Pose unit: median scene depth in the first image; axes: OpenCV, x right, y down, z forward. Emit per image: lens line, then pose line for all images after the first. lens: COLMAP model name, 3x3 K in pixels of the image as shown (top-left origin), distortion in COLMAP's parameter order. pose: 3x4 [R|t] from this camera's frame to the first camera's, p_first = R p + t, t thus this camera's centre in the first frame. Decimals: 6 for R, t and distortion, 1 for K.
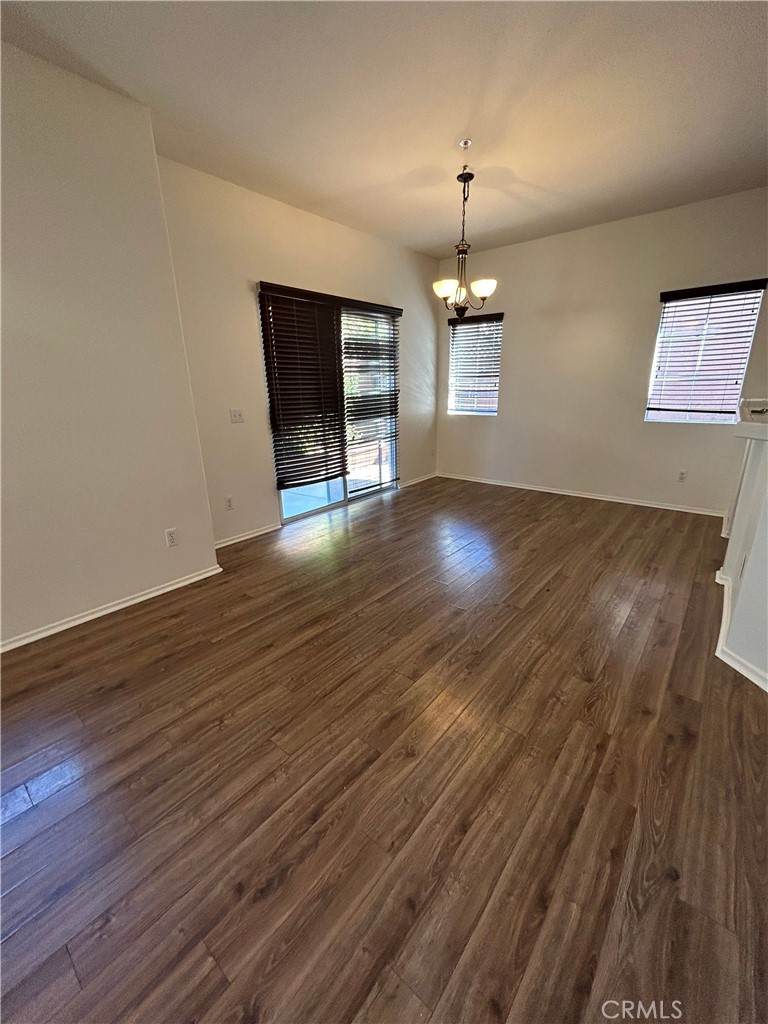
lens RADIAL K [[415.0, 0, 384.3], [0, 415.0, 513.0], [0, 0, 1]] dist [-0.001211, 0.000562]
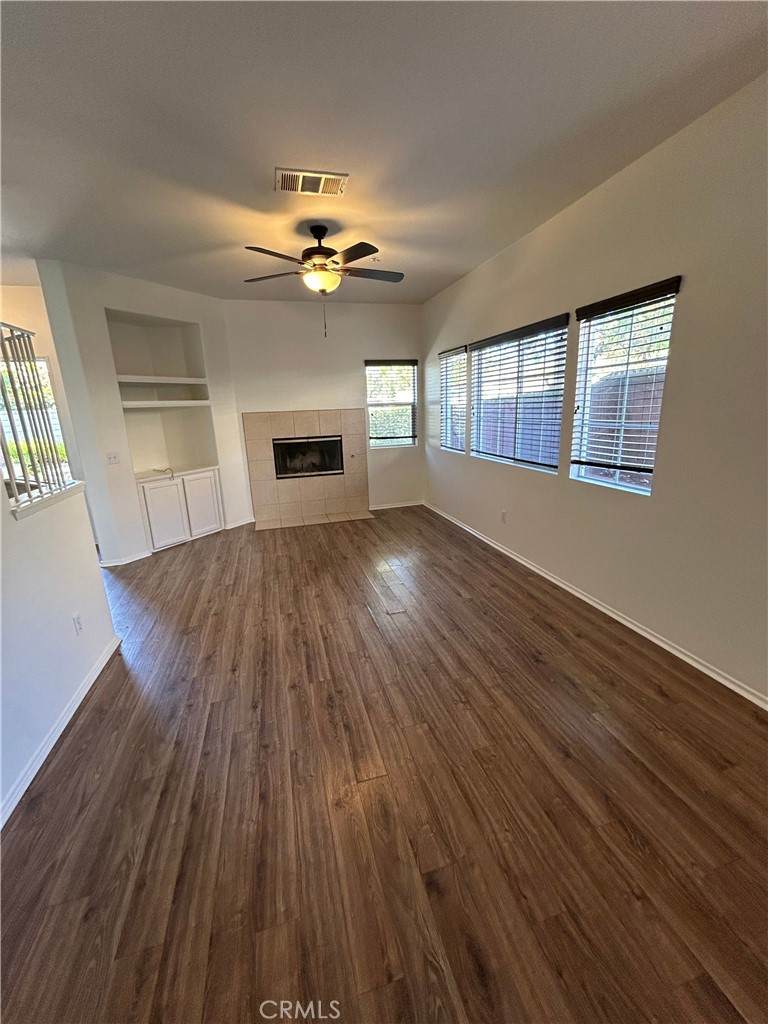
lens RADIAL K [[415.0, 0, 378.0], [0, 415.0, 510.1], [0, 0, 1]] dist [-0.001211, 0.000562]
pose [[-0.581761, 0.236251, -0.778292, 0.659194], [-0.192851, 0.889534, 0.414172, -0.531878], [0.790166, 0.391044, -0.471935, 1.316709]]
